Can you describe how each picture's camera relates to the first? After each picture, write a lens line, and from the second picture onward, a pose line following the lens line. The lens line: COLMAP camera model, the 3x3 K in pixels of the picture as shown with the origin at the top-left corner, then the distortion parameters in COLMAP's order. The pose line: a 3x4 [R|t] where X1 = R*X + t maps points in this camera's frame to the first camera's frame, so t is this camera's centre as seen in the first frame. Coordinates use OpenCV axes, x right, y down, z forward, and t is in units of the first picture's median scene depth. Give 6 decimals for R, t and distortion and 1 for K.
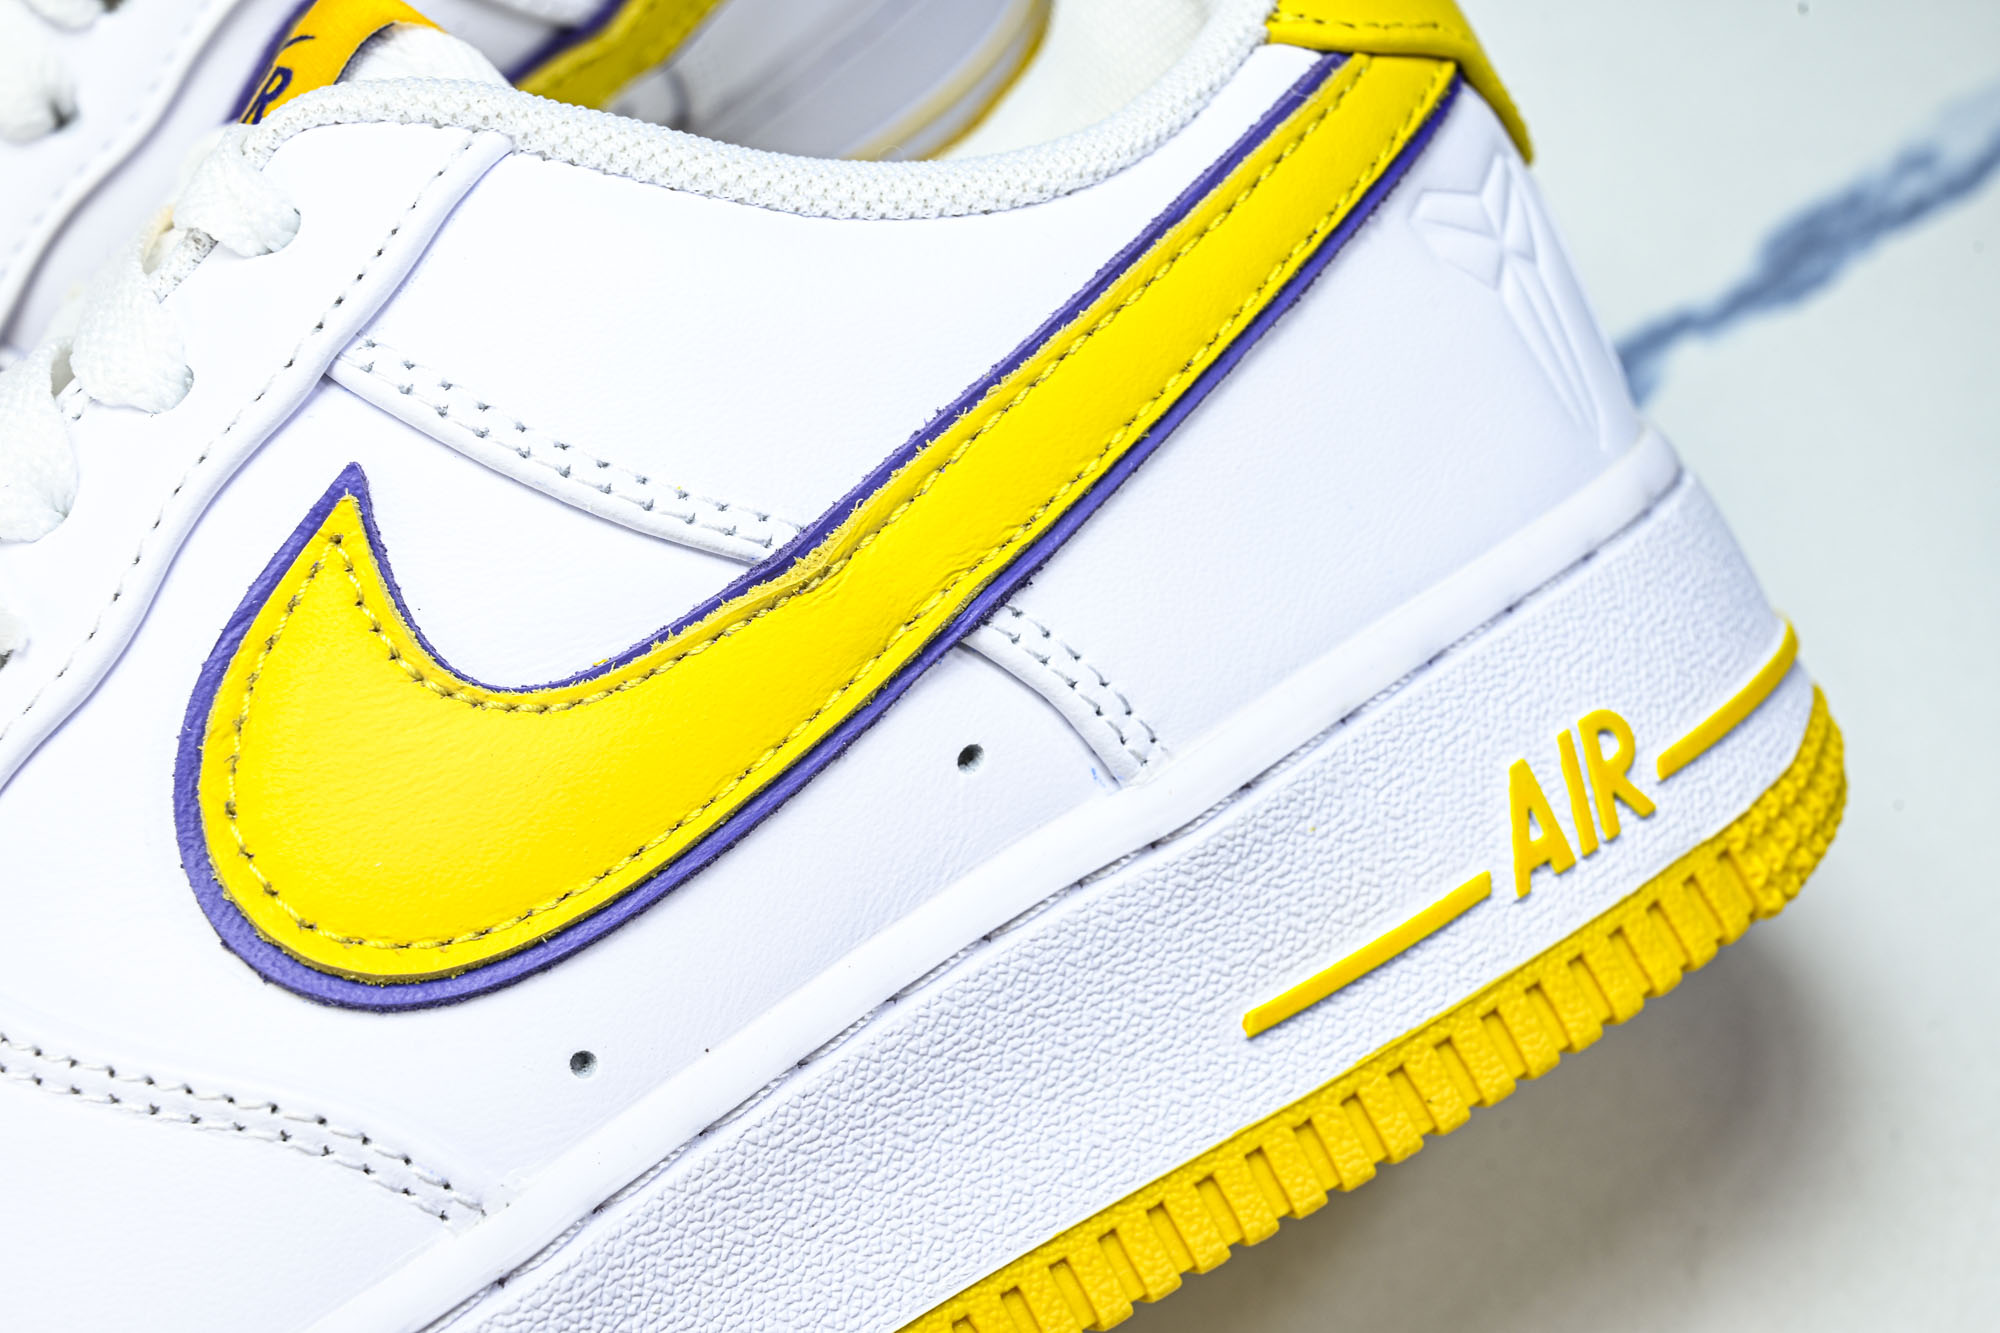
lens RADIAL K [[3410.2, 0, 969.1], [0, 3410.2, 732.9], [0, 0, 1]] dist [0.115726, 0.000000]
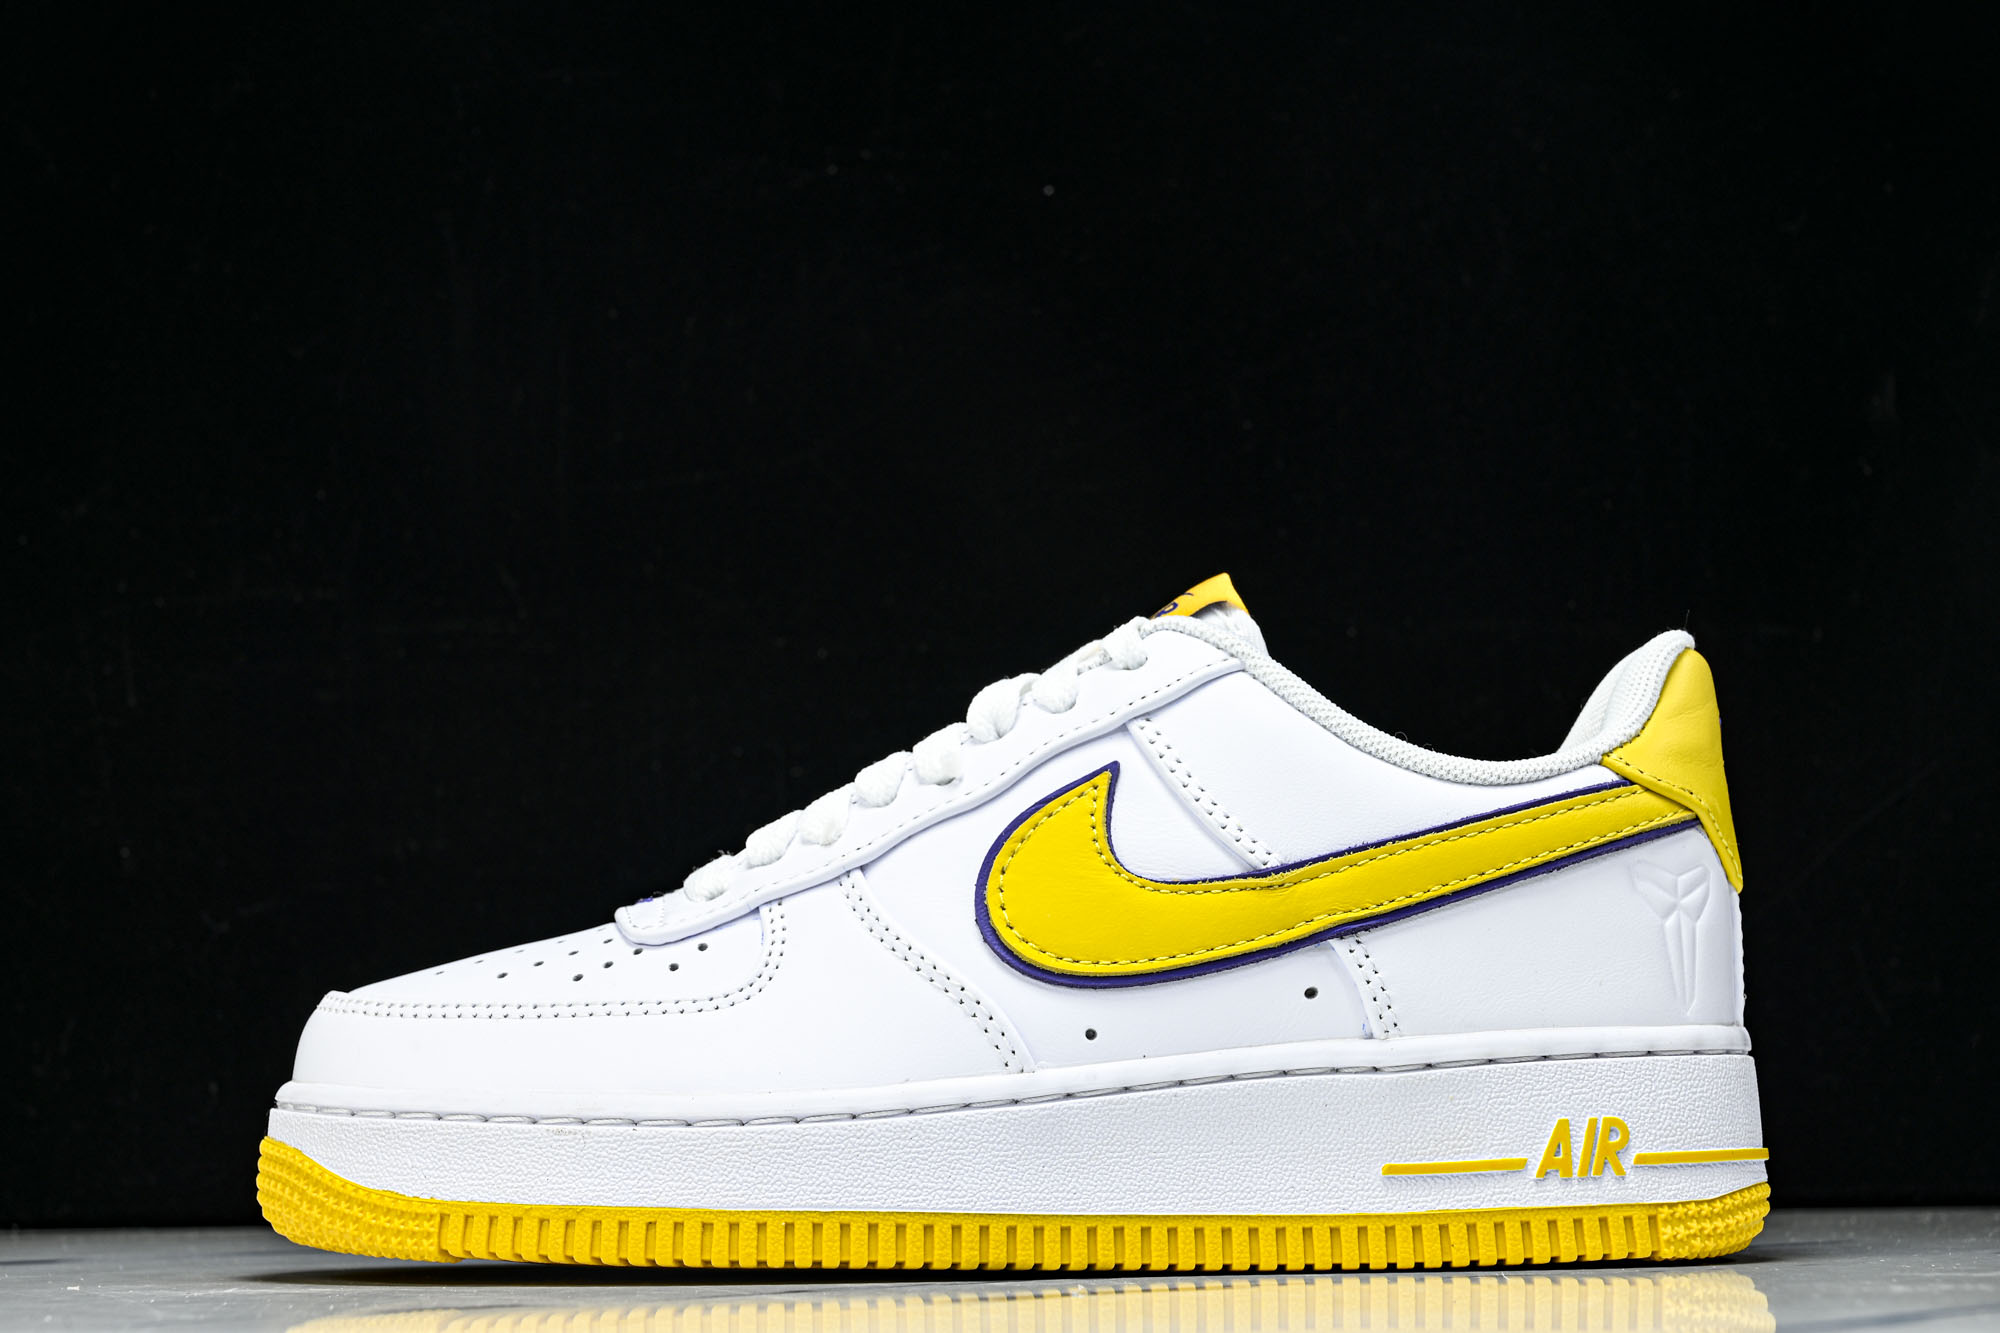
lens RADIAL K [[3258.8, 0, 1010.1], [0, 3258.8, 722.7], [0, 0, 1]] dist [0.045018, 0.000000]
pose [[0.867962, 0.373248, -0.327611, 0.452475], [-0.433979, 0.890763, -0.134922, 0.218467], [0.241464, 0.259283, 0.935130, -1.037995]]
